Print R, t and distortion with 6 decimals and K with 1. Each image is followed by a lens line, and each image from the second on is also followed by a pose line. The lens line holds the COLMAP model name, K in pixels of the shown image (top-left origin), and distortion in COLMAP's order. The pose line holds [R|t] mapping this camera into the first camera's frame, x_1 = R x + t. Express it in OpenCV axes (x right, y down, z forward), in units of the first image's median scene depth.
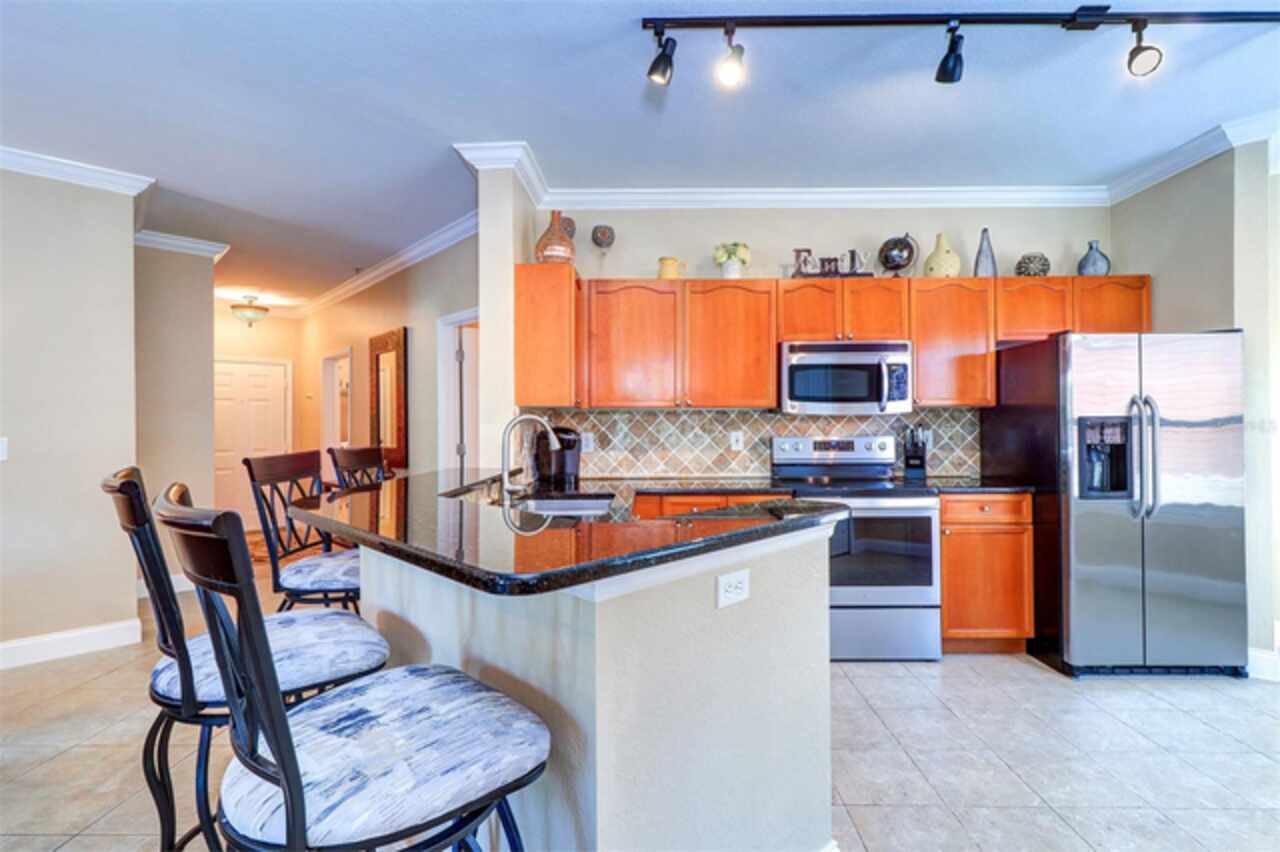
lens RADIAL K [[589.9, 0, 646.4], [0, 589.9, 419.1], [0, 0, 1]] dist [0.006330, -0.000249]
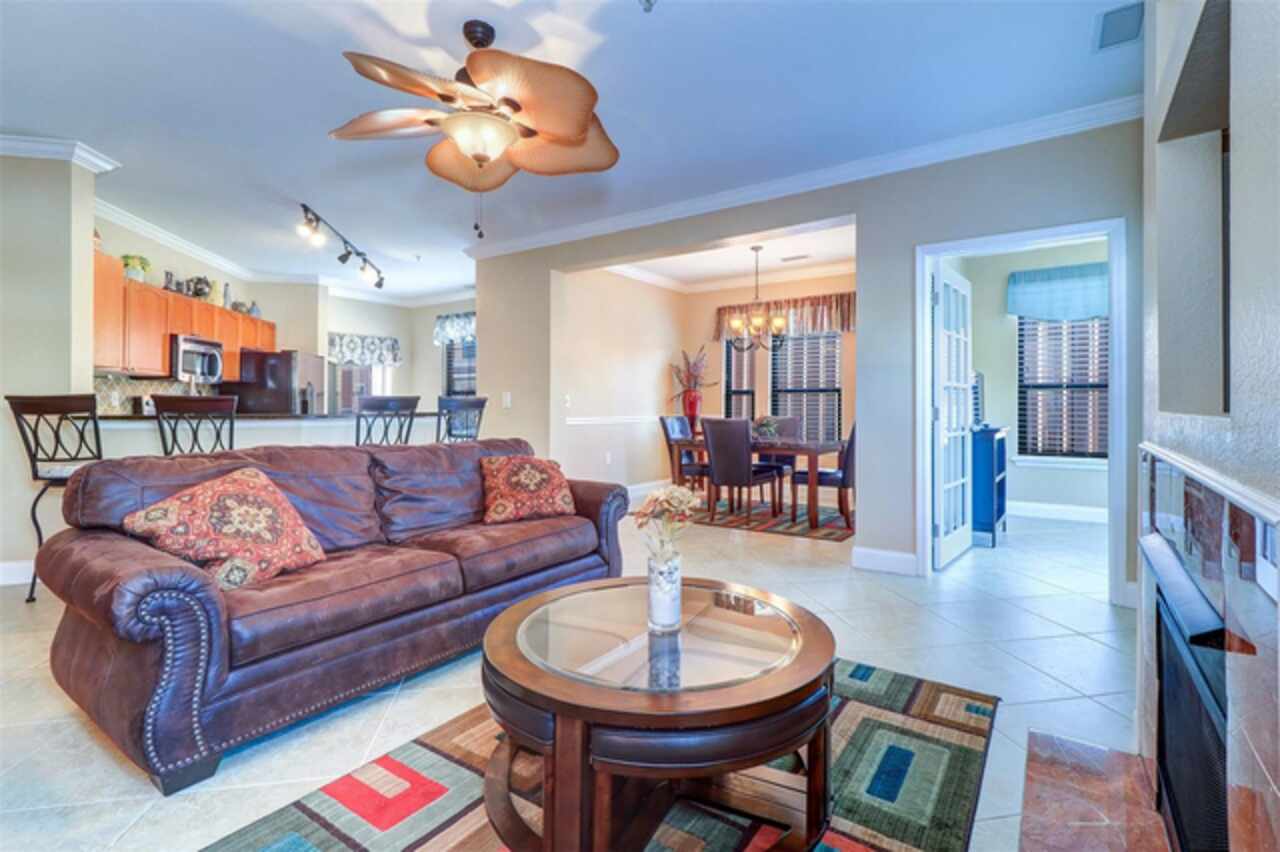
lens RADIAL K [[586.2, 0, 643.5], [0, 586.2, 419.7], [0, 0, 1]] dist [0.000328, 0.000115]
pose [[-0.183639, -0.016190, 0.982860, -1.428696], [-0.010217, 0.999842, 0.014560, 0.055751], [-0.982941, -0.007368, -0.183776, 0.081610]]
